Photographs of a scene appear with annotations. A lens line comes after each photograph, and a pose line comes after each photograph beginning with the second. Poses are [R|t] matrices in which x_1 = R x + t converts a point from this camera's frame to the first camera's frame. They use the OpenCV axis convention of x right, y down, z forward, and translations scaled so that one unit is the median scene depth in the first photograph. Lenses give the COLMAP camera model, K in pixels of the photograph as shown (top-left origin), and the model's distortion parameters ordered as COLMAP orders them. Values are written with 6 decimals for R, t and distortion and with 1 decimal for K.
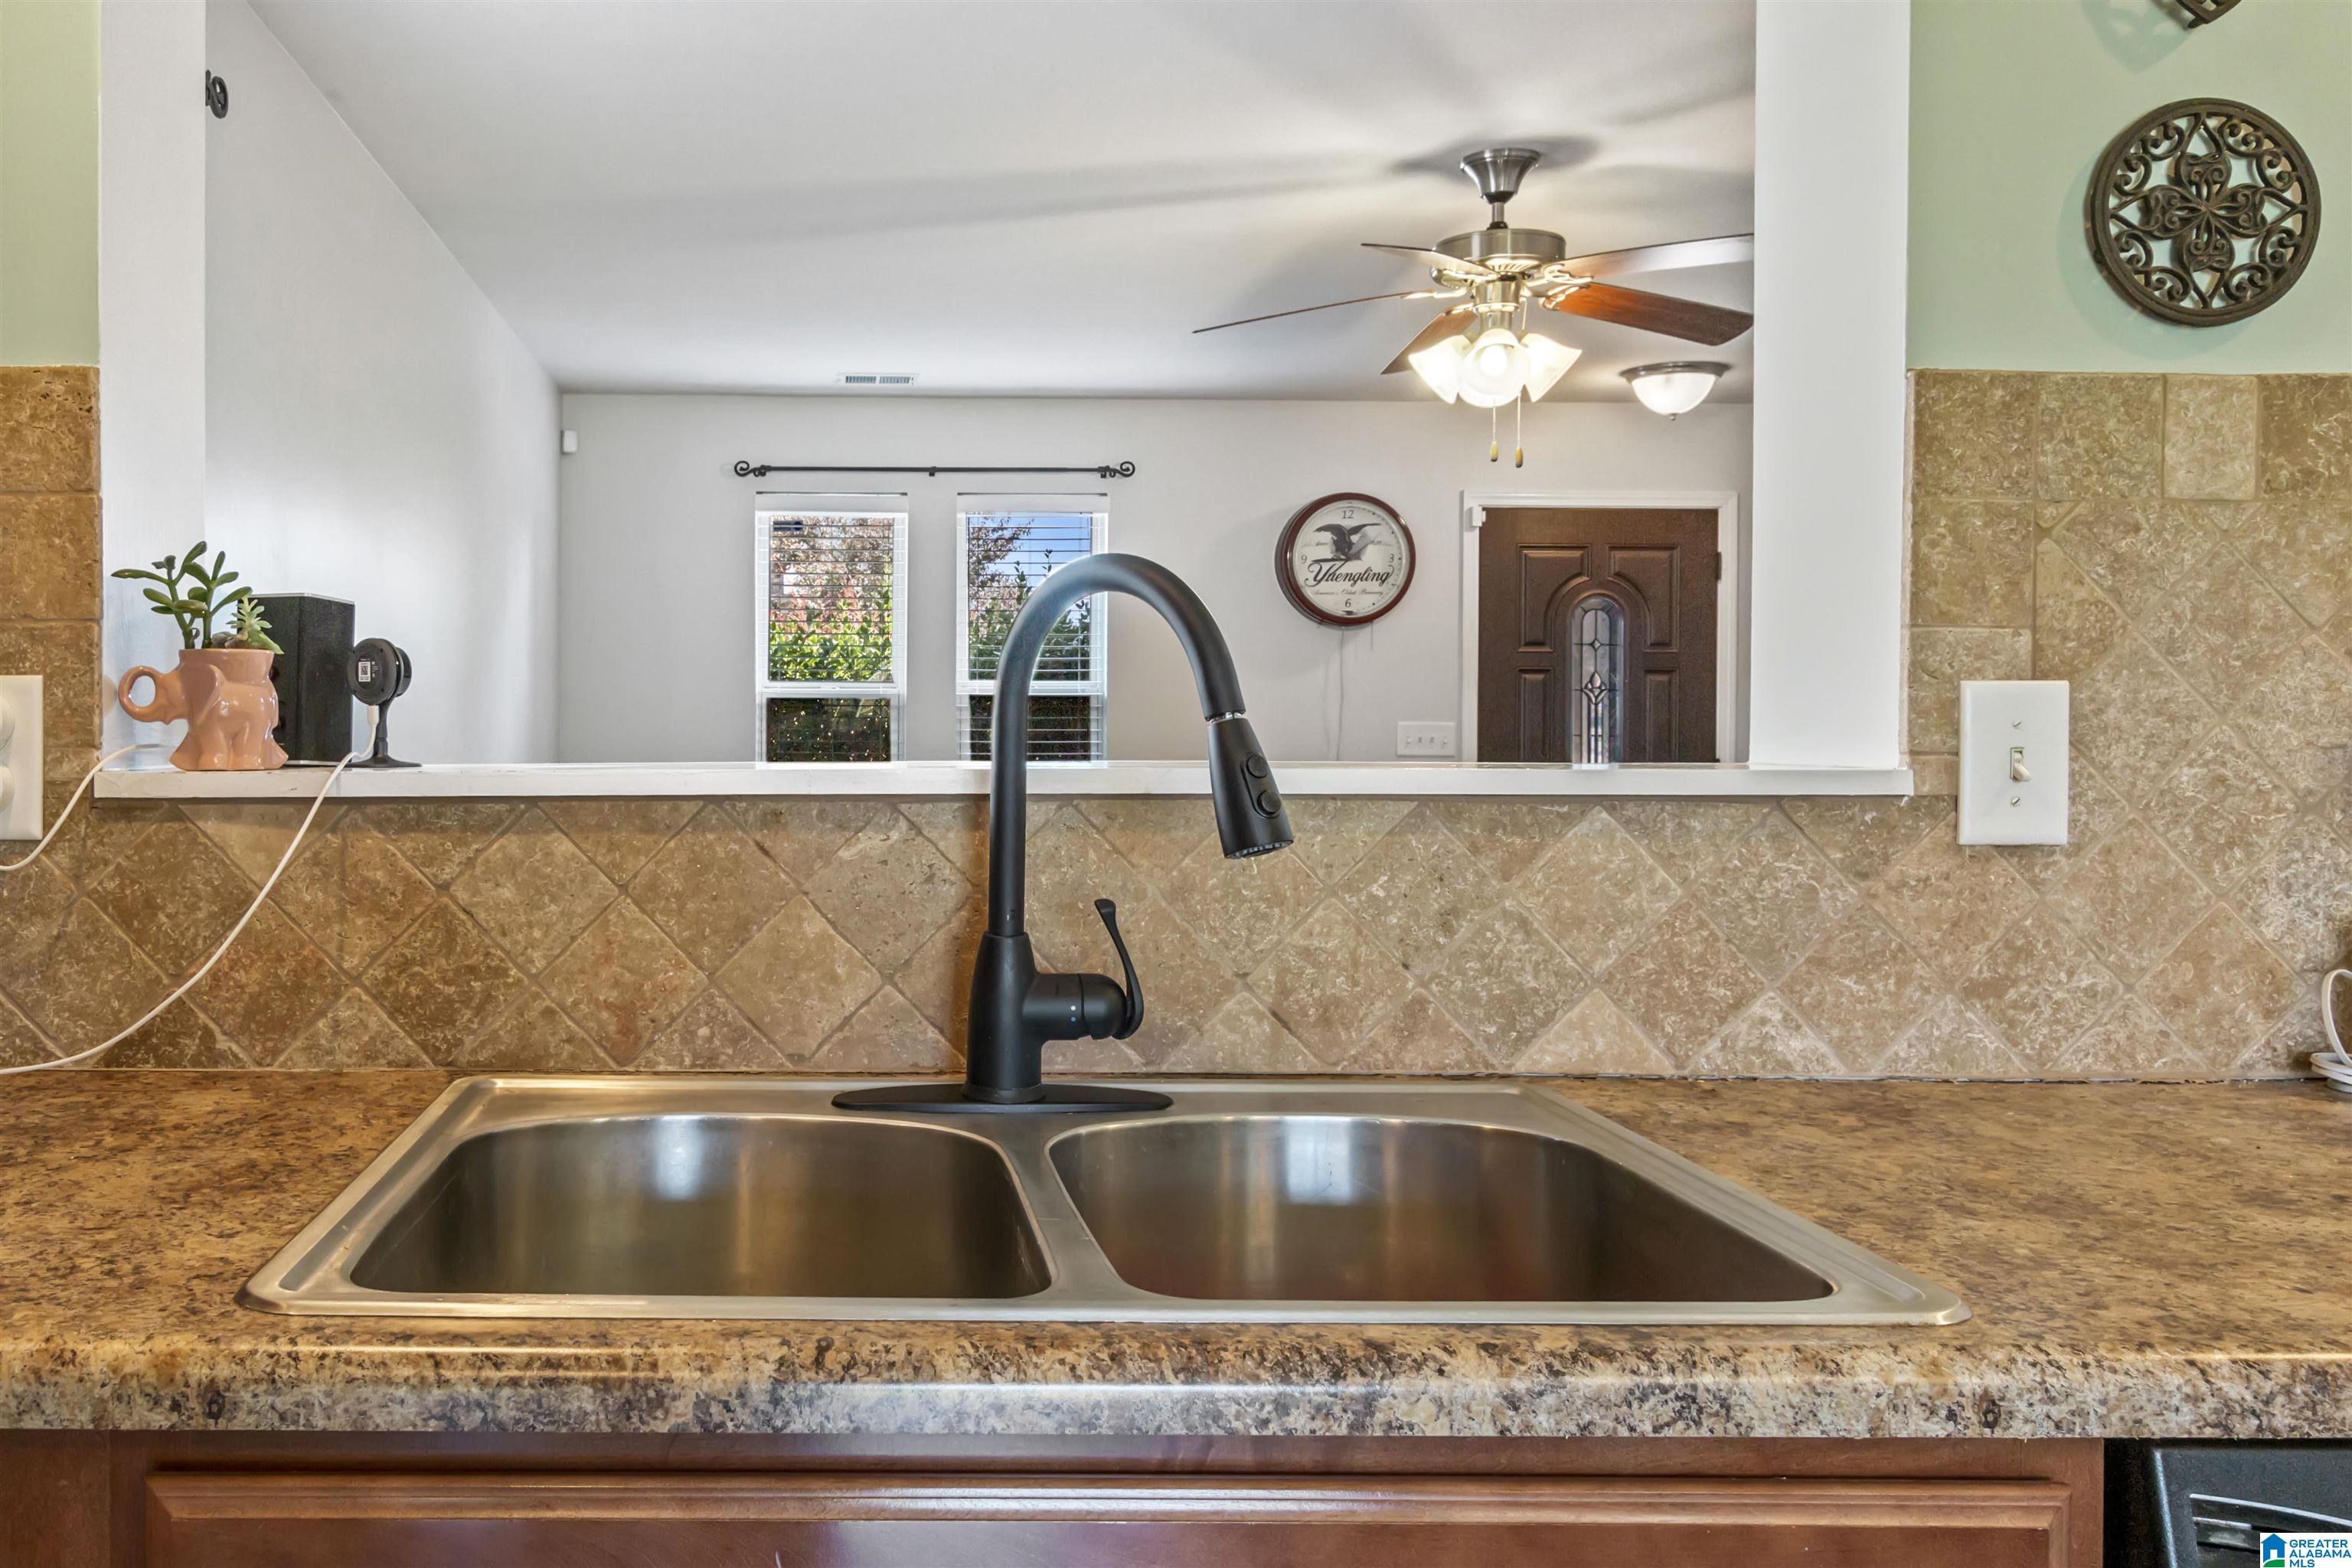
lens RADIAL K [[1817.1, 0, 825.7], [0, 1817.1, 726.8], [0, 0, 1]] dist [-0.010868, 0.009164]
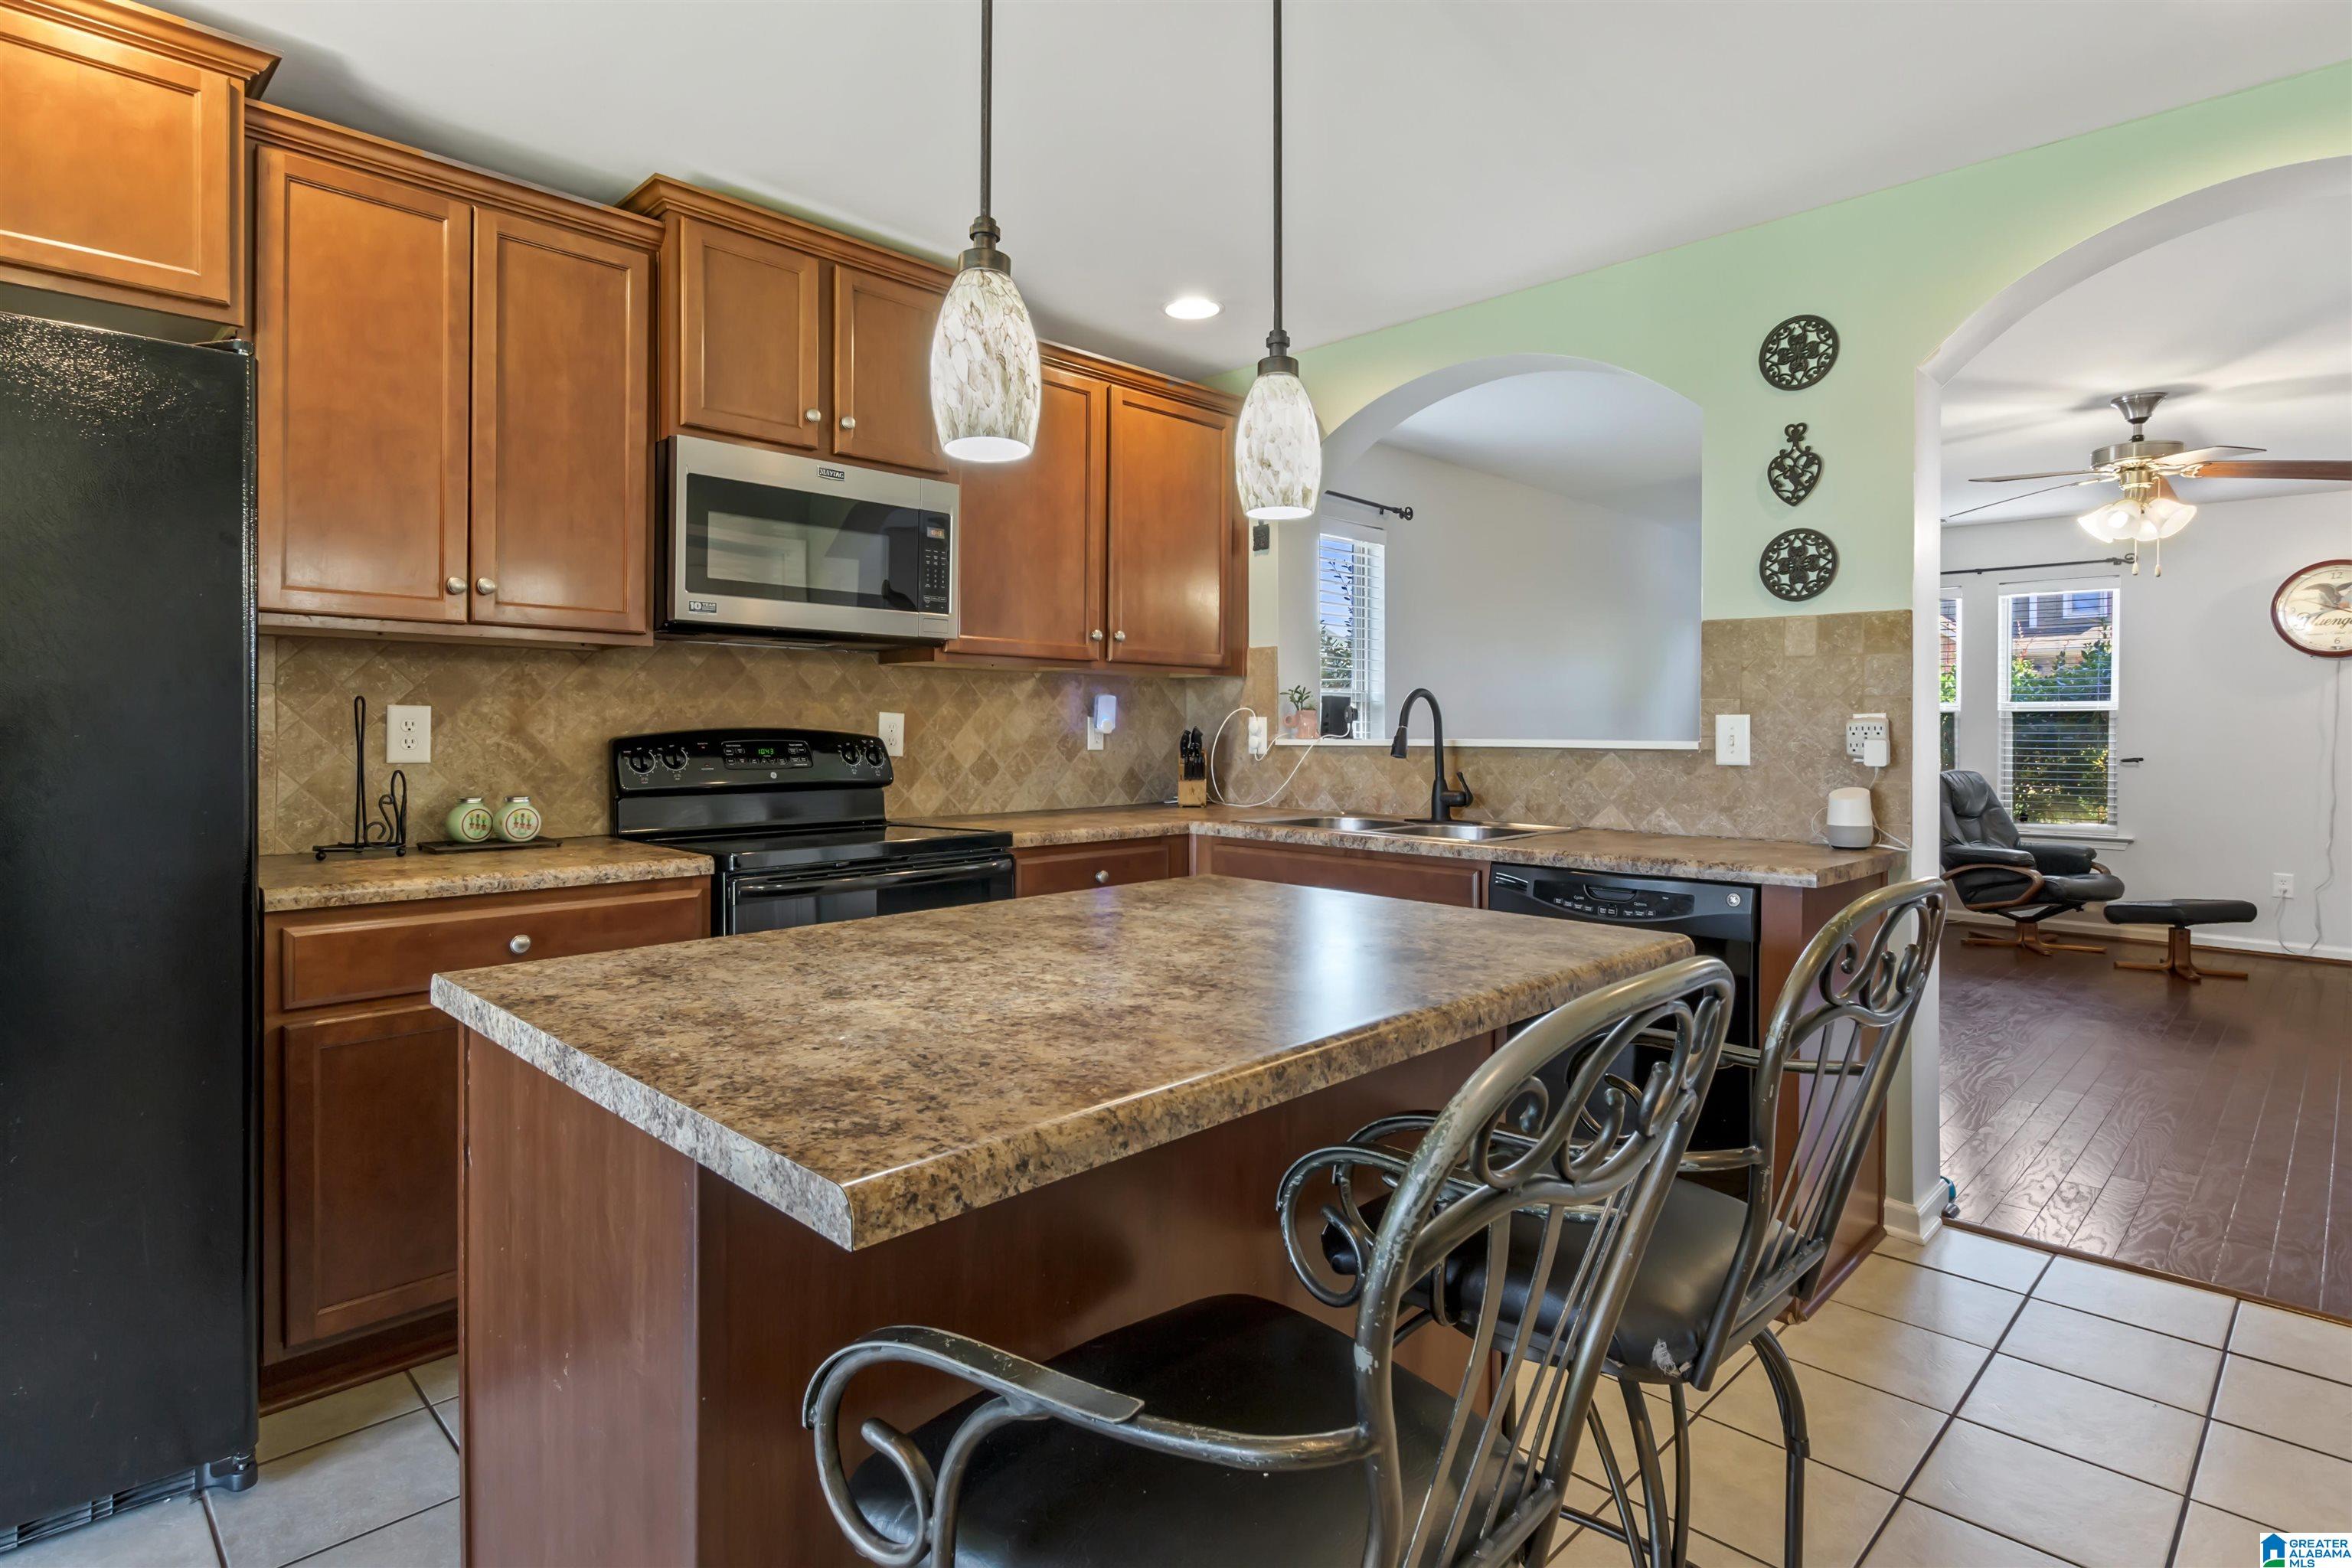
lens RADIAL K [[1199.4, 0, 1171.8], [0, 1199.4, 736.2], [0, 0, 1]] dist [0.001324, -0.001962]
pose [[0.714830, 0.004447, -0.699284, 1.431531], [-0.001840, 0.999988, 0.004478, 0.005112], [0.699296, -0.001915, 0.714830, -1.233767]]
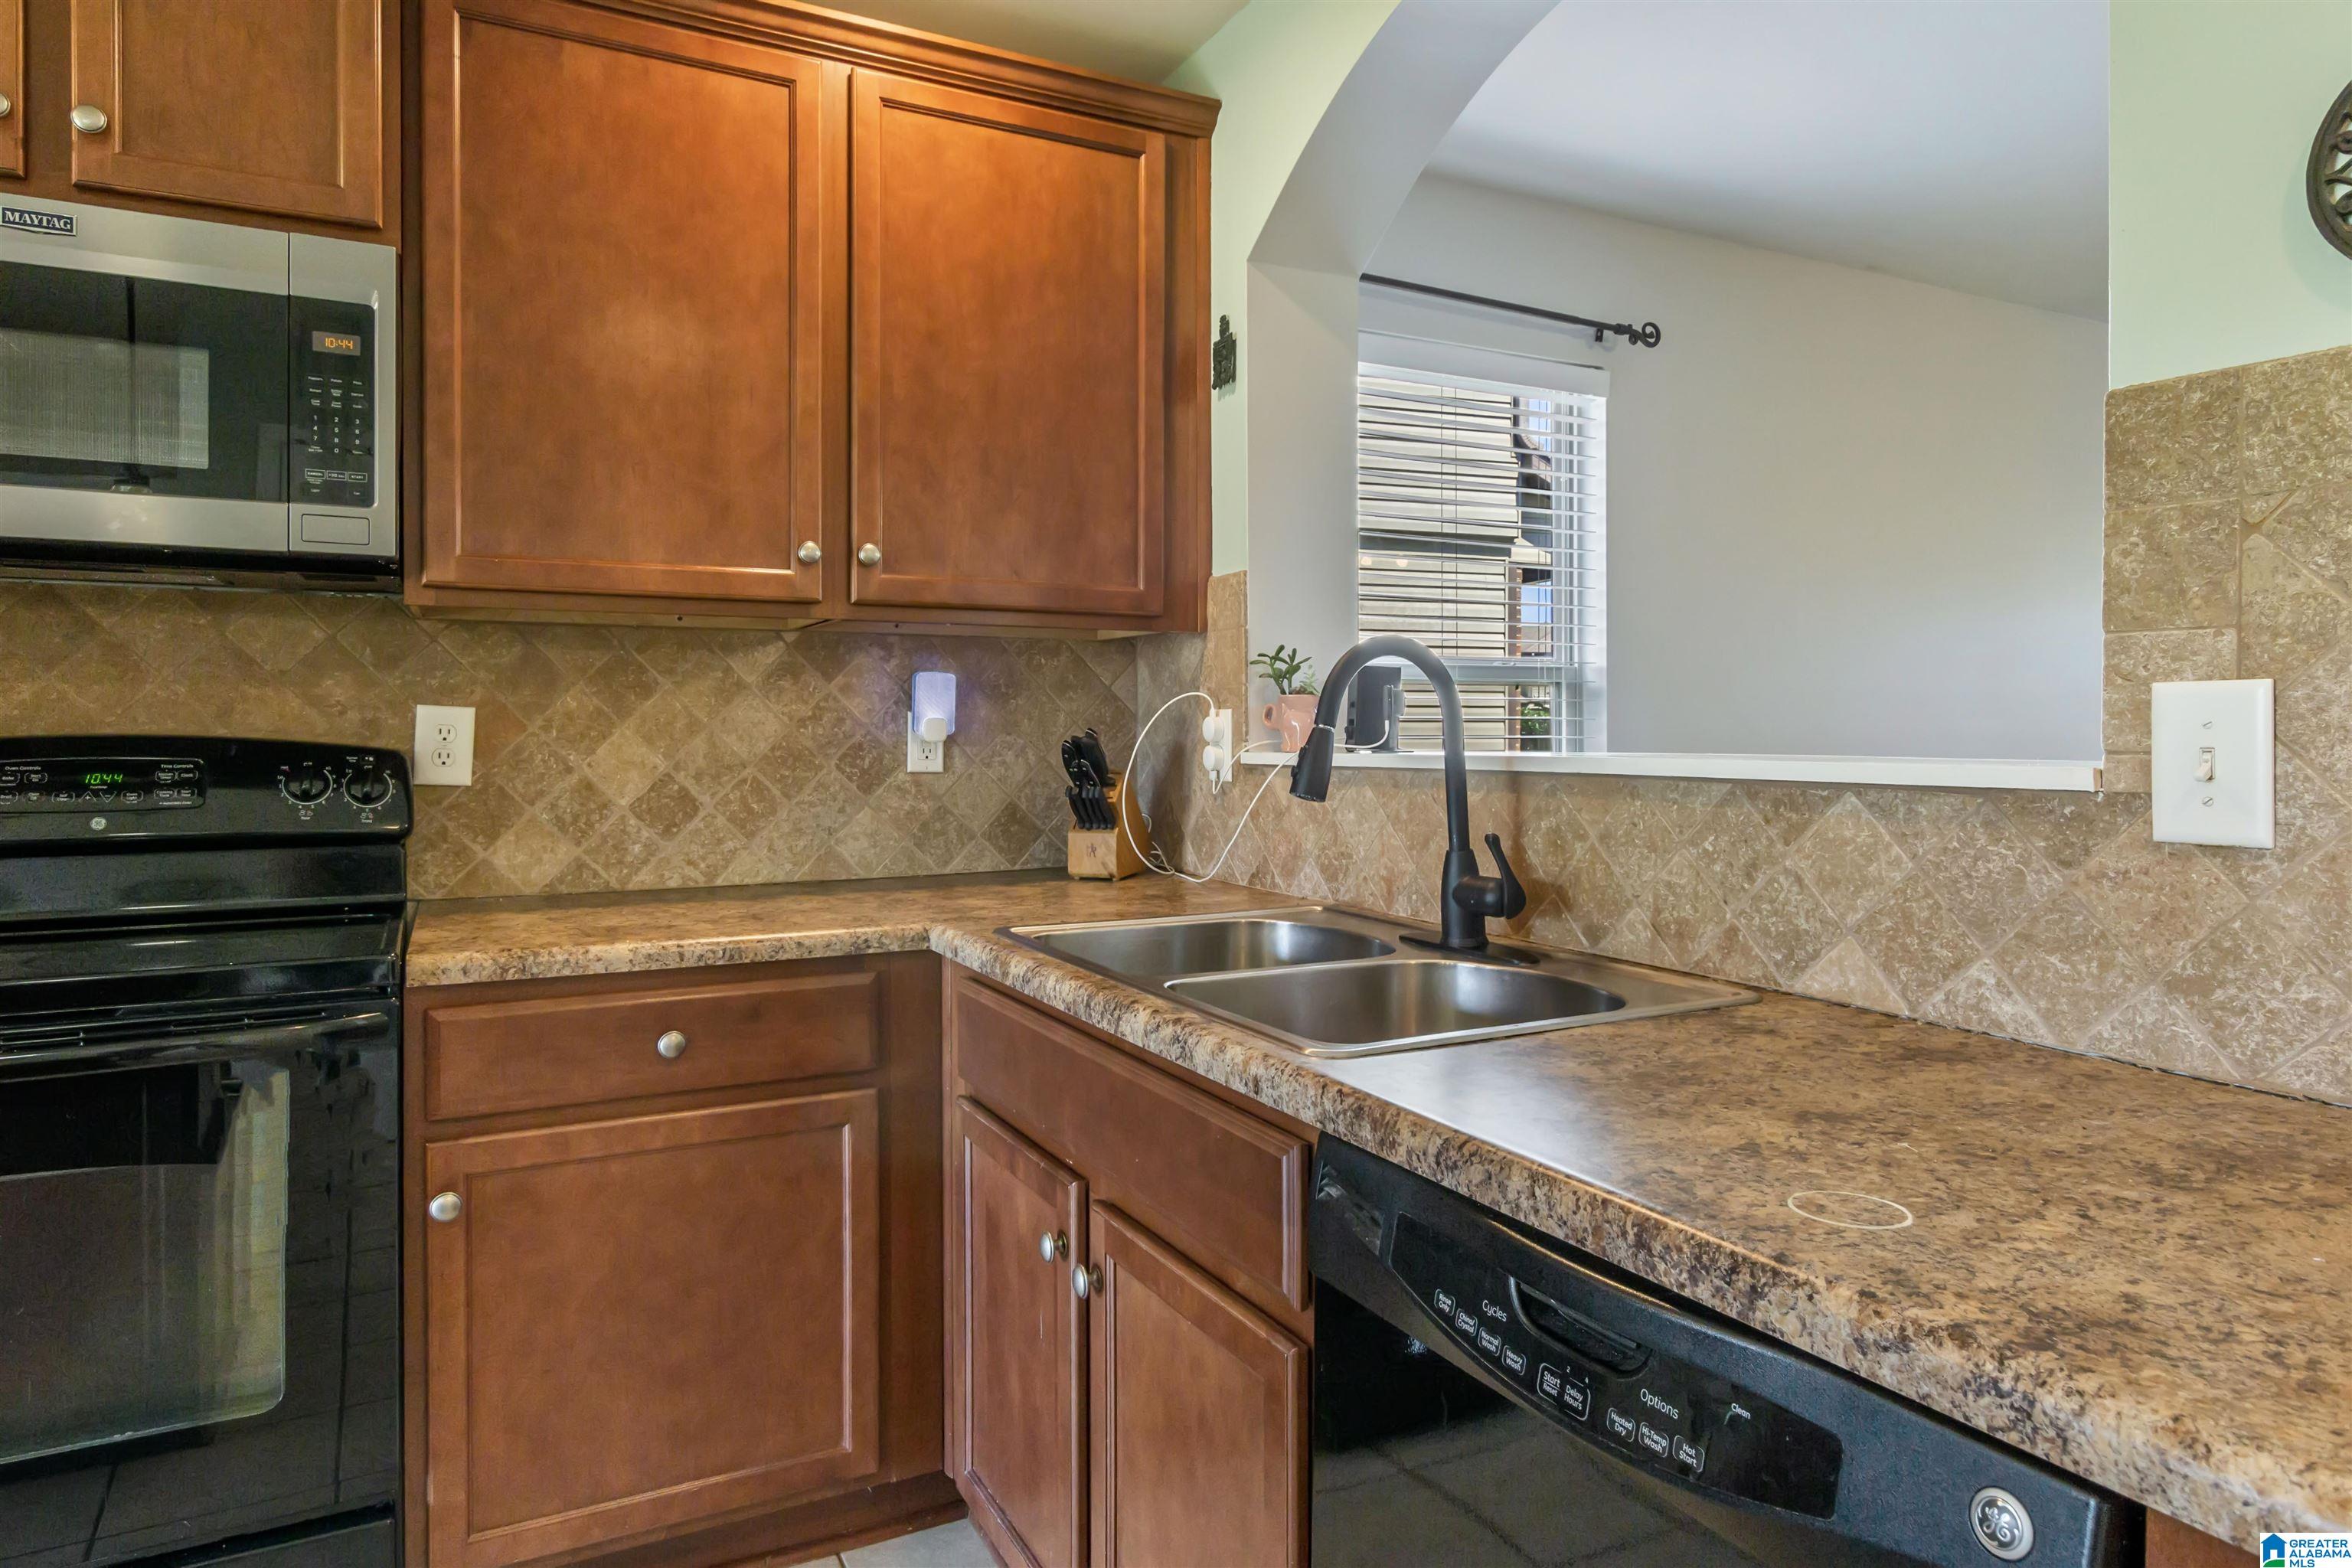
lens RADIAL K [[1390.3, 0, 1170.6], [0, 1390.3, 740.2], [0, 0, 1]] dist [0.003929, -0.003042]
pose [[0.460137, 0.002746, -0.887844, 1.067110], [0.001964, 0.999990, 0.004111, 0.003003], [0.887846, -0.003635, 0.460126, 0.135500]]
